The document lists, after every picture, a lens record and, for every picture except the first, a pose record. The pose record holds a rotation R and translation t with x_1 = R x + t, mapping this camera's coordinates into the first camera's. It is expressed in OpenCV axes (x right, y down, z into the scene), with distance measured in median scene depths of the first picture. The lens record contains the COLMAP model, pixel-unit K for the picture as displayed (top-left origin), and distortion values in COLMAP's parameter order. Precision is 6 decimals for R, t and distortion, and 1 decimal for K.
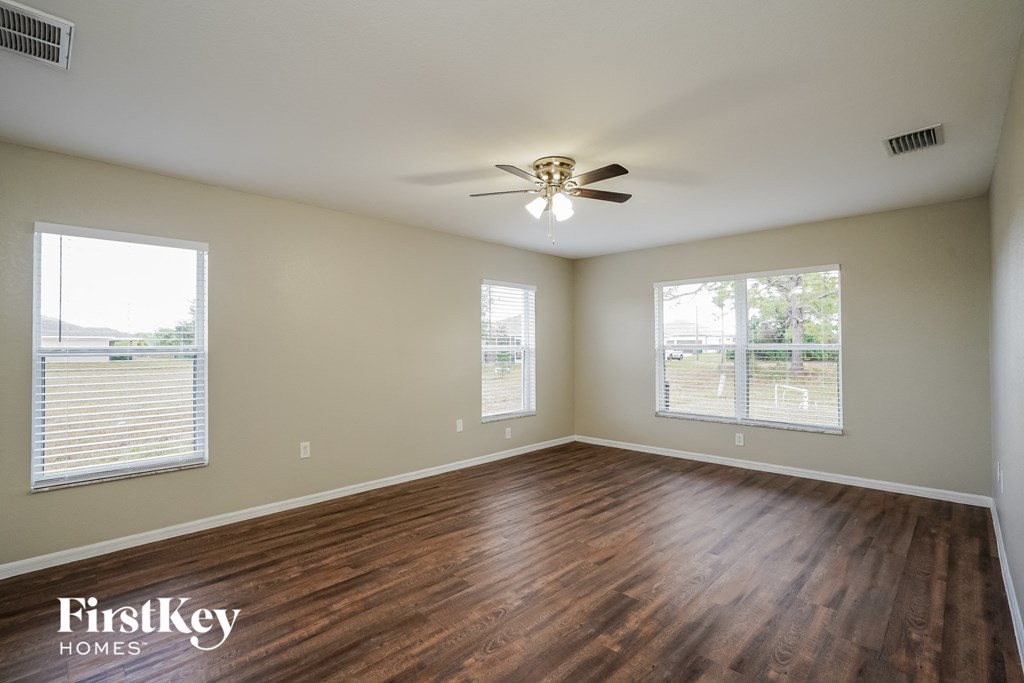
lens RADIAL K [[476.7, 0, 511.0], [0, 476.7, 344.9], [0, 0, 1]] dist [0.015121, 0.000684]
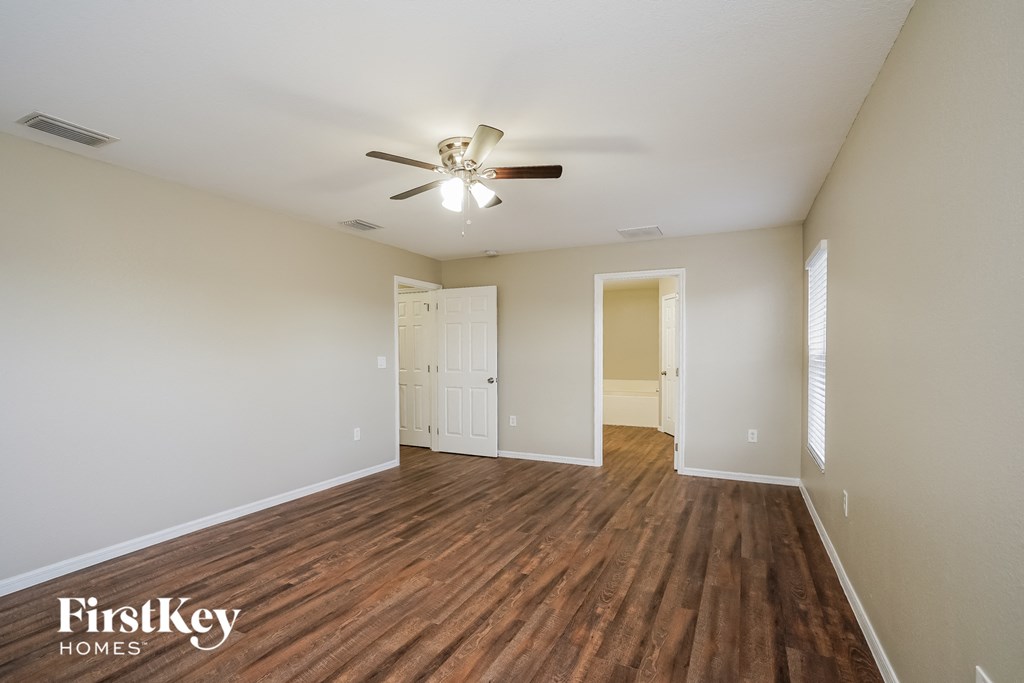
lens RADIAL K [[476.7, 0, 512.5], [0, 476.7, 344.9], [0, 0, 1]] dist [0.015121, 0.000684]
pose [[-0.948108, 0.002463, -0.317938, 0.310444], [0.007919, 0.999843, -0.015870, 0.002202], [0.317849, -0.017564, -0.947979, 1.988614]]
